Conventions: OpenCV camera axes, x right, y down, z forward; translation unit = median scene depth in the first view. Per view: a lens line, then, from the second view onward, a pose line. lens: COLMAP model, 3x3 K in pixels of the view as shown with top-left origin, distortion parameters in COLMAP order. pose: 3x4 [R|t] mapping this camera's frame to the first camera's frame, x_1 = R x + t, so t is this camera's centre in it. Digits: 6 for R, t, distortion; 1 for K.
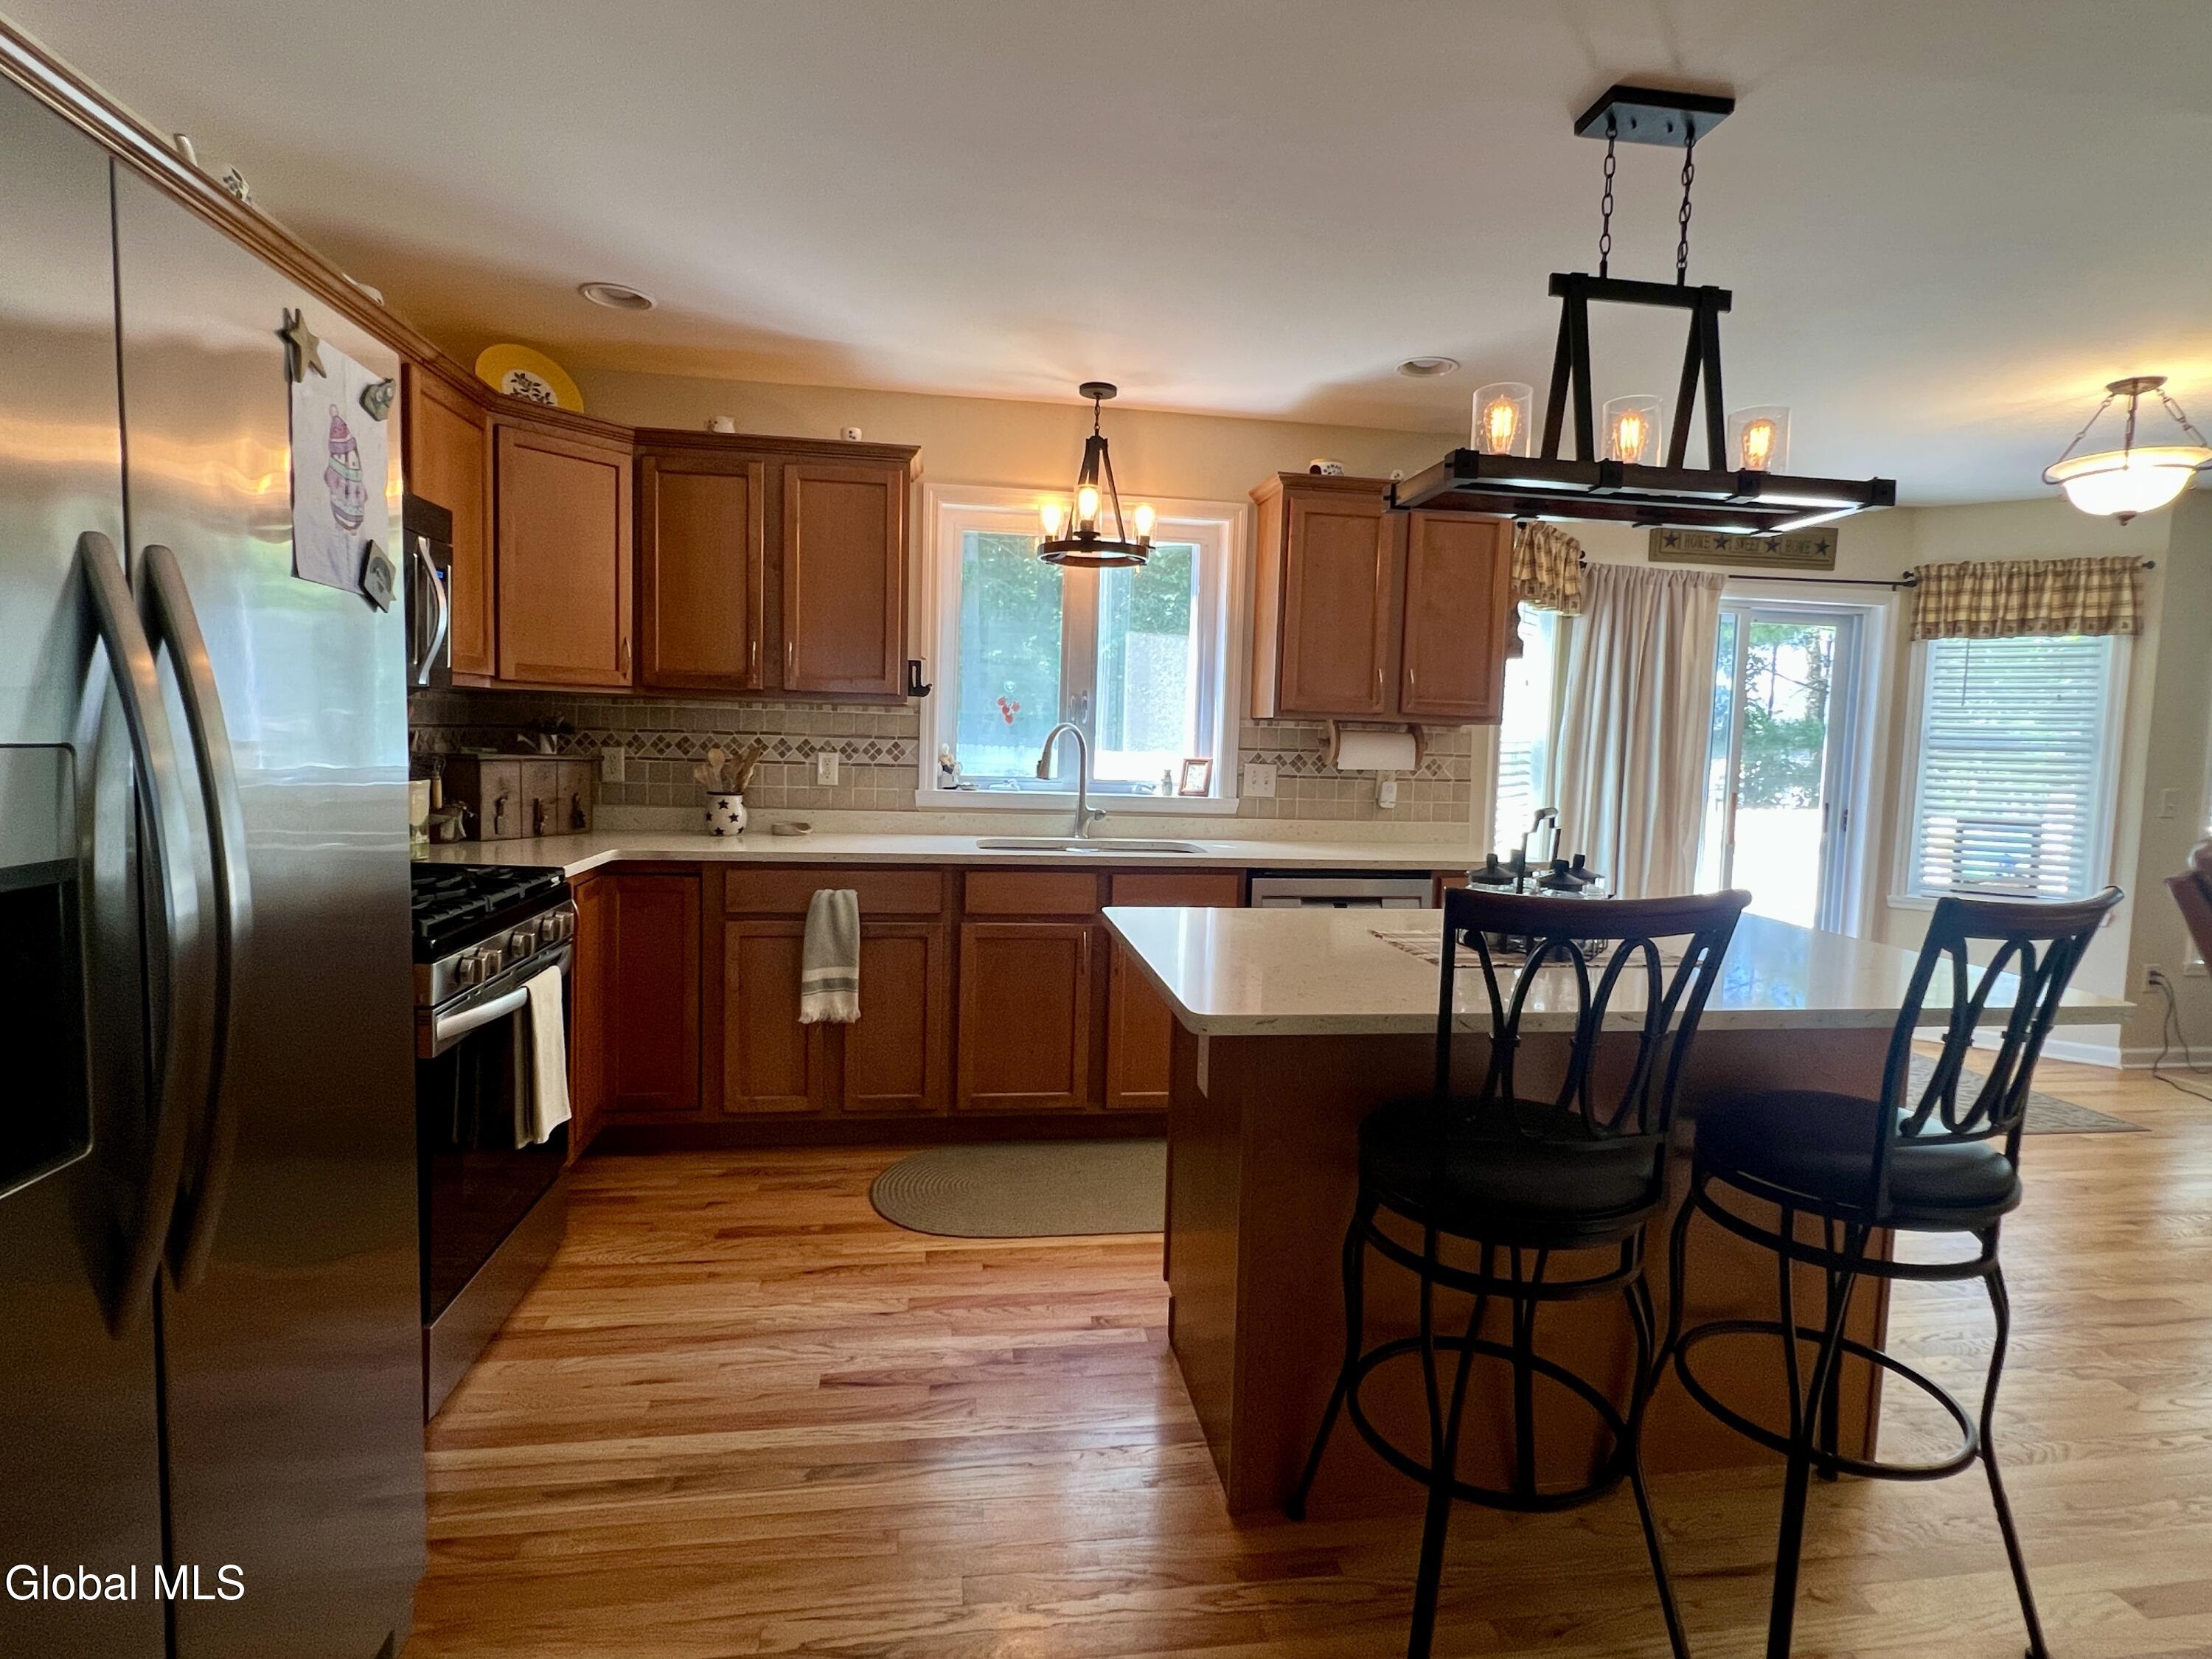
lens RADIAL K [[1100.7, 0, 1109.5], [0, 1100.7, 826.7], [0, 0, 1]] dist [-0.000078, -0.000027]
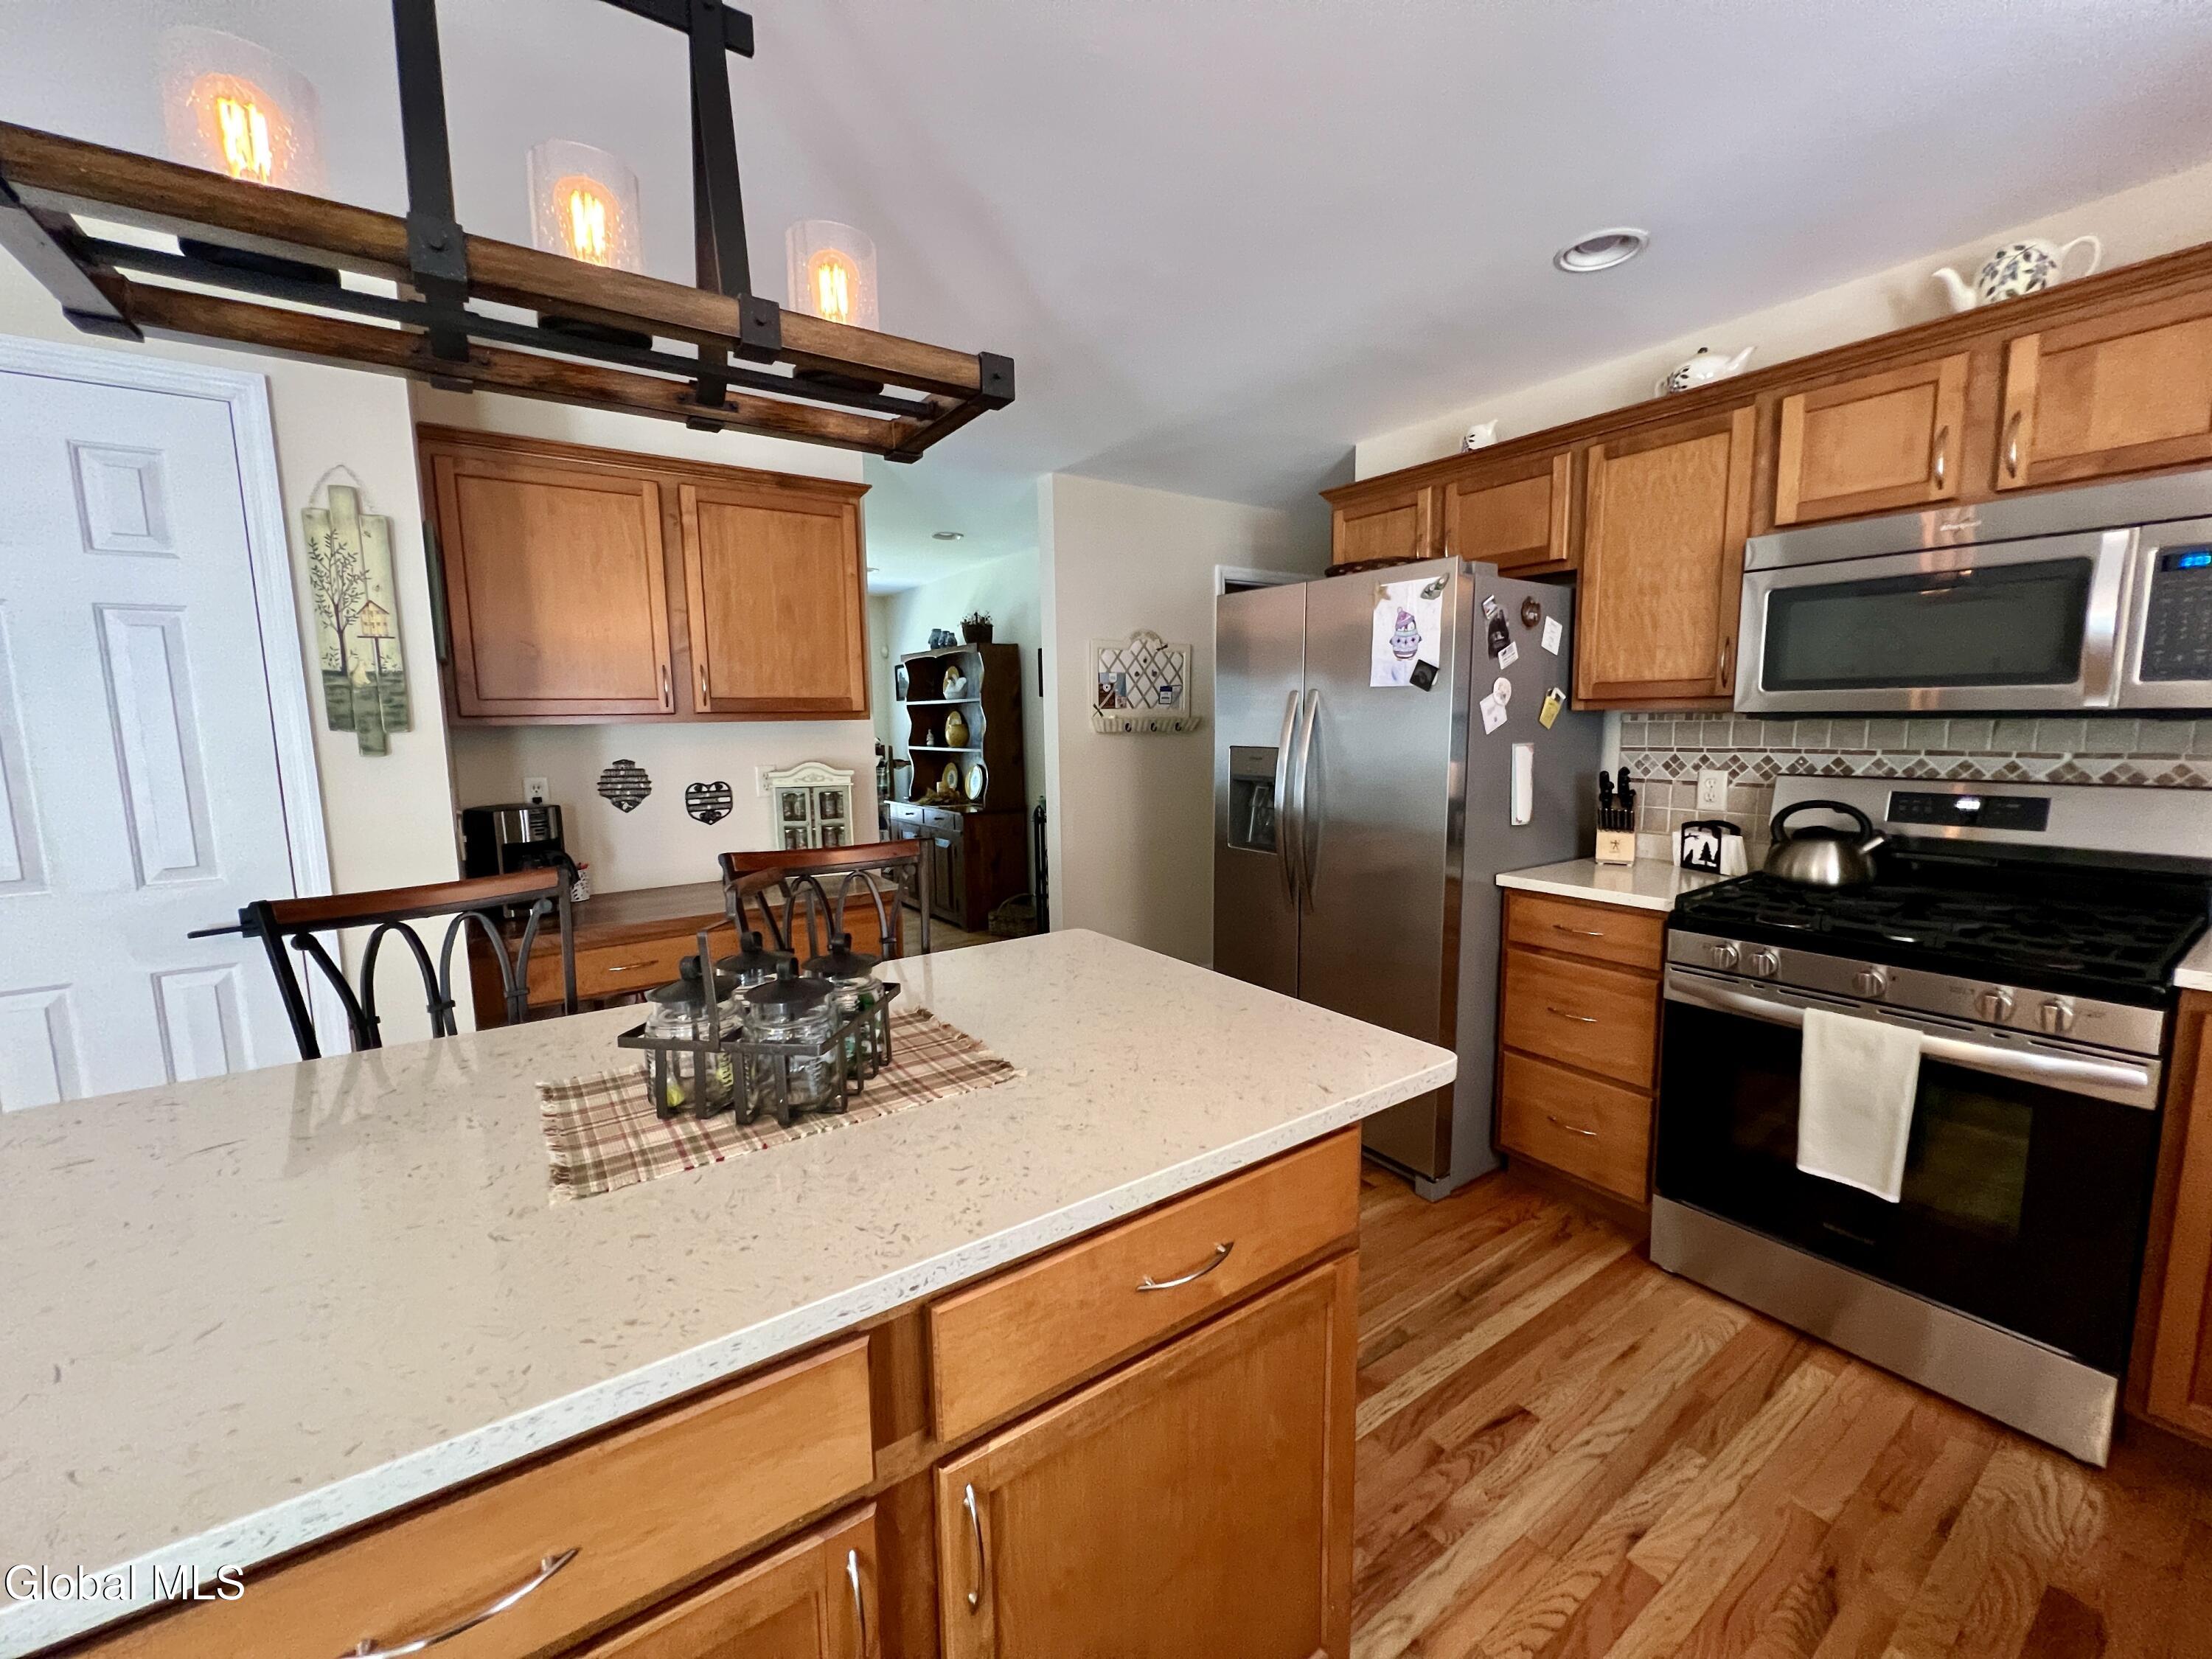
lens RADIAL K [[878.4, 0, 1105.0], [0, 878.4, 830.2], [0, 0, 1]] dist [-0.000586, -0.000060]
pose [[-0.894917, 0.037503, -0.444653, 0.402258], [-0.049809, 0.981840, 0.183057, -0.133236], [0.443443, 0.185969, -0.876797, 1.396153]]
